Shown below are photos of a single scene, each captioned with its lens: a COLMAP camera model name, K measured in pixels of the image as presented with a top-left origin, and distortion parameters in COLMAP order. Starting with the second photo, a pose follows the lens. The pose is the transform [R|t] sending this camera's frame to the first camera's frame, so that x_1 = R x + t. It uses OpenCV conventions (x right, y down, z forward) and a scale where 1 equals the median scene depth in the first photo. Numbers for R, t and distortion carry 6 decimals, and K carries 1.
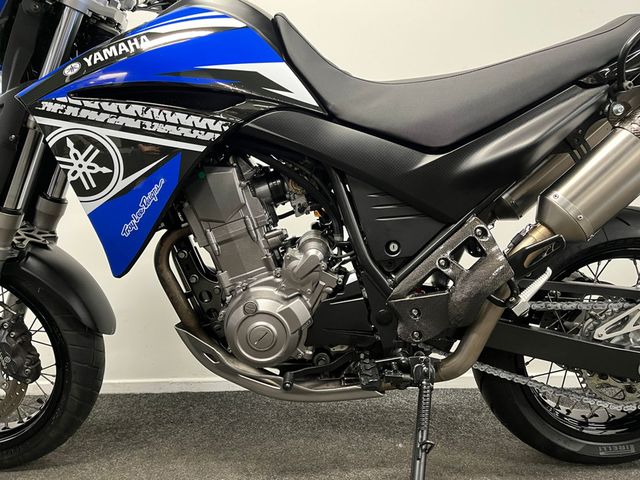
lens RADIAL K [[484.6, 0, 321.7], [0, 484.6, 252.5], [0, 0, 1]] dist [0.111909, -0.137354]
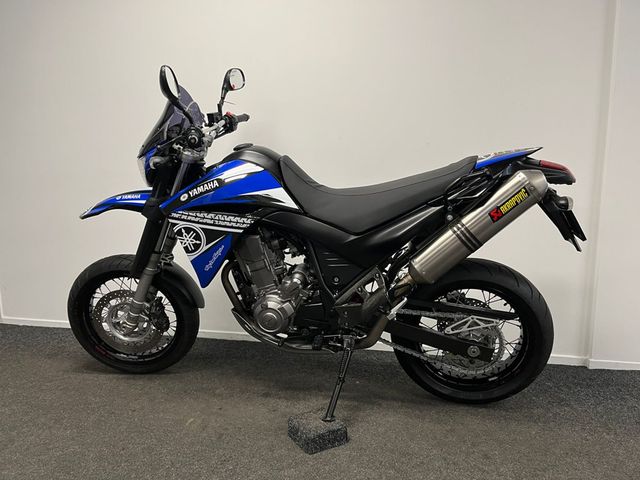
lens RADIAL K [[484.6, 0, 321.7], [0, 484.6, 252.5], [0, 0, 1]] dist [0.111909, -0.137354]
pose [[0.981514, 0.049531, -0.184870, 0.448458], [-0.031566, 0.994598, 0.098886, -0.312168], [0.188769, -0.091222, 0.977775, -0.908686]]
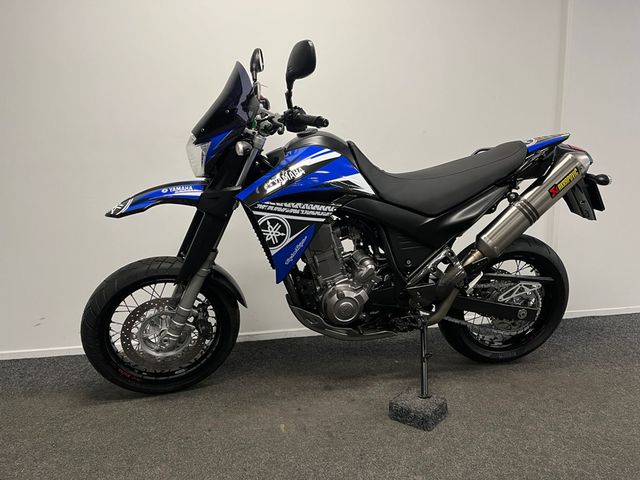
lens RADIAL K [[484.6, 0, 321.7], [0, 484.6, 252.5], [0, 0, 1]] dist [0.111909, -0.137354]
pose [[0.981593, -0.030318, 0.188566, -0.585098], [0.010329, 0.994302, 0.106097, -0.268576], [-0.190708, -0.102196, 0.976313, -0.888316]]
